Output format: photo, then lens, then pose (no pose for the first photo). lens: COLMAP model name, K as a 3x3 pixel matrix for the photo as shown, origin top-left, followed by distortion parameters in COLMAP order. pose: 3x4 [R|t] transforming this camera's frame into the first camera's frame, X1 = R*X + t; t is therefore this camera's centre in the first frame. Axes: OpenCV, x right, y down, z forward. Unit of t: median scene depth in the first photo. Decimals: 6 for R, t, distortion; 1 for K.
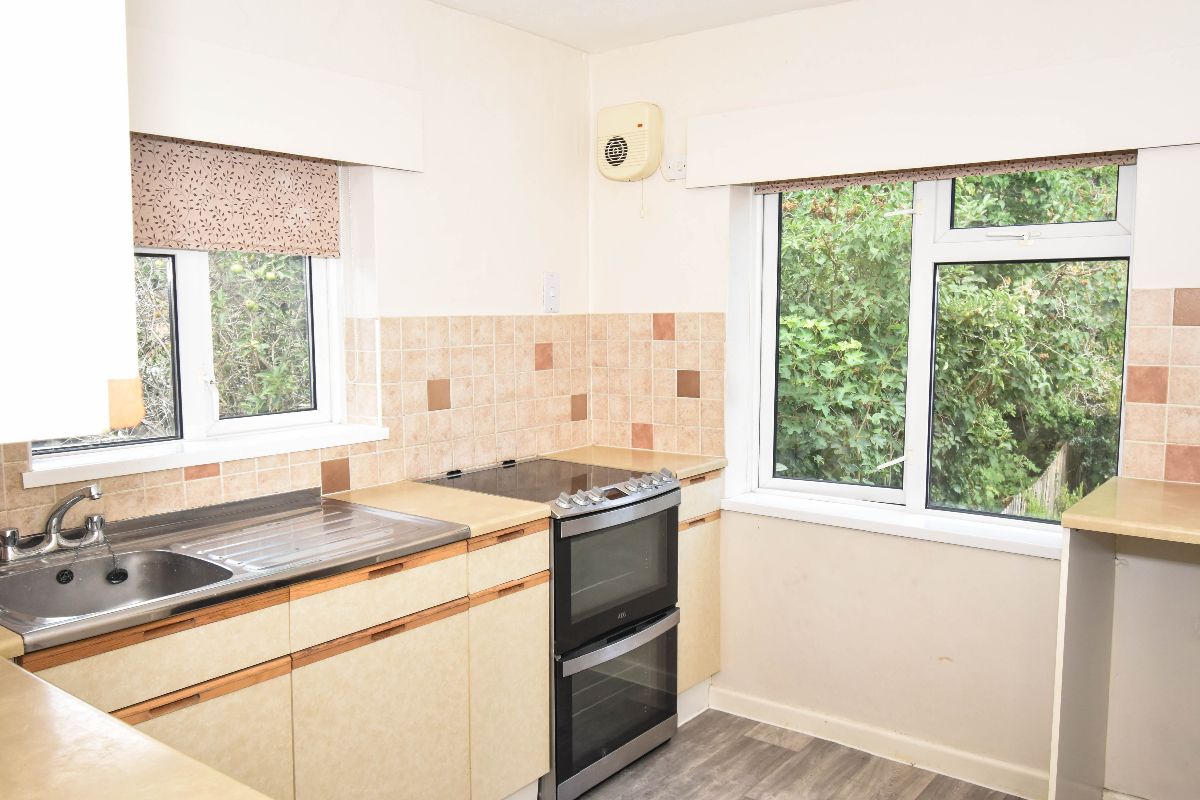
lens RADIAL K [[974.5, 0, 600.0], [0, 974.5, 400.0], [0, 0, 1]] dist [-0.004646, 0.001781]
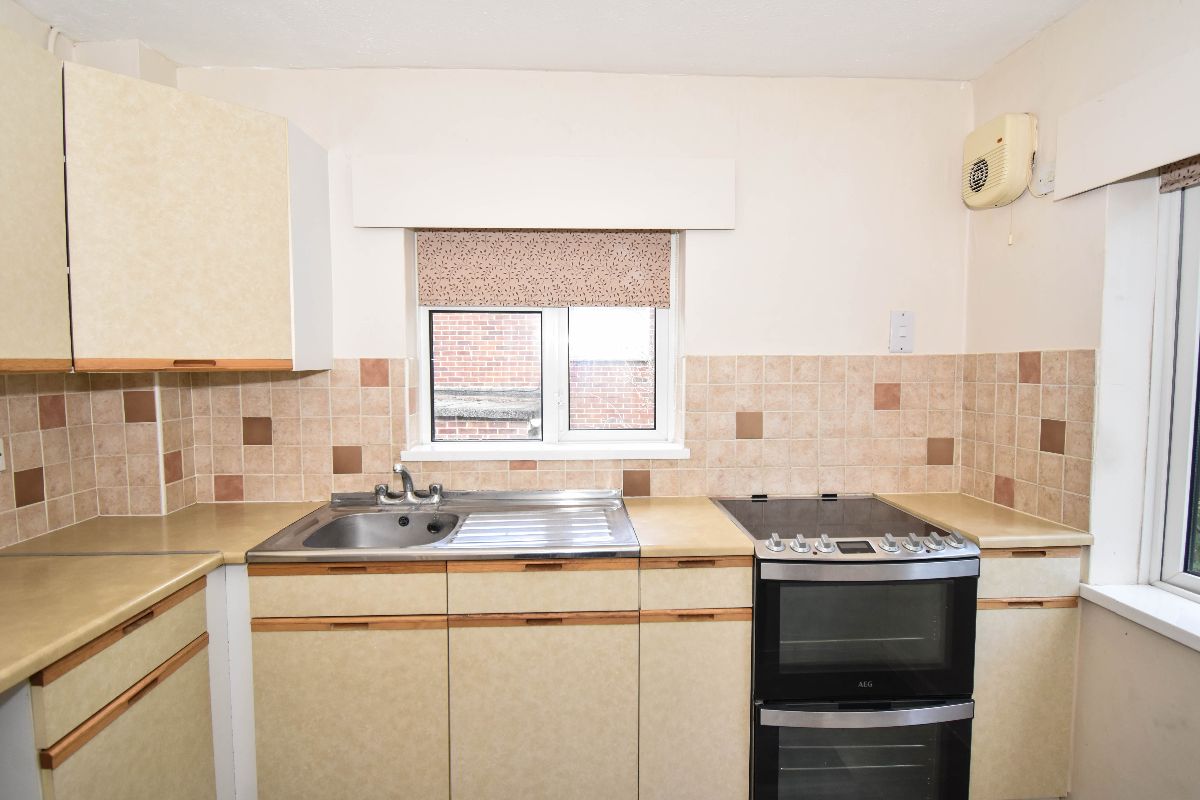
lens RADIAL K [[650.7, 0, 600.0], [0, 650.7, 400.0], [0, 0, 1]] dist [0.007468, 0.000520]
pose [[0.648003, 0.043659, -0.760385, 0.288751], [-0.072745, 0.997339, -0.004729, -0.018231], [0.758156, 0.058378, 0.649455, 0.379507]]
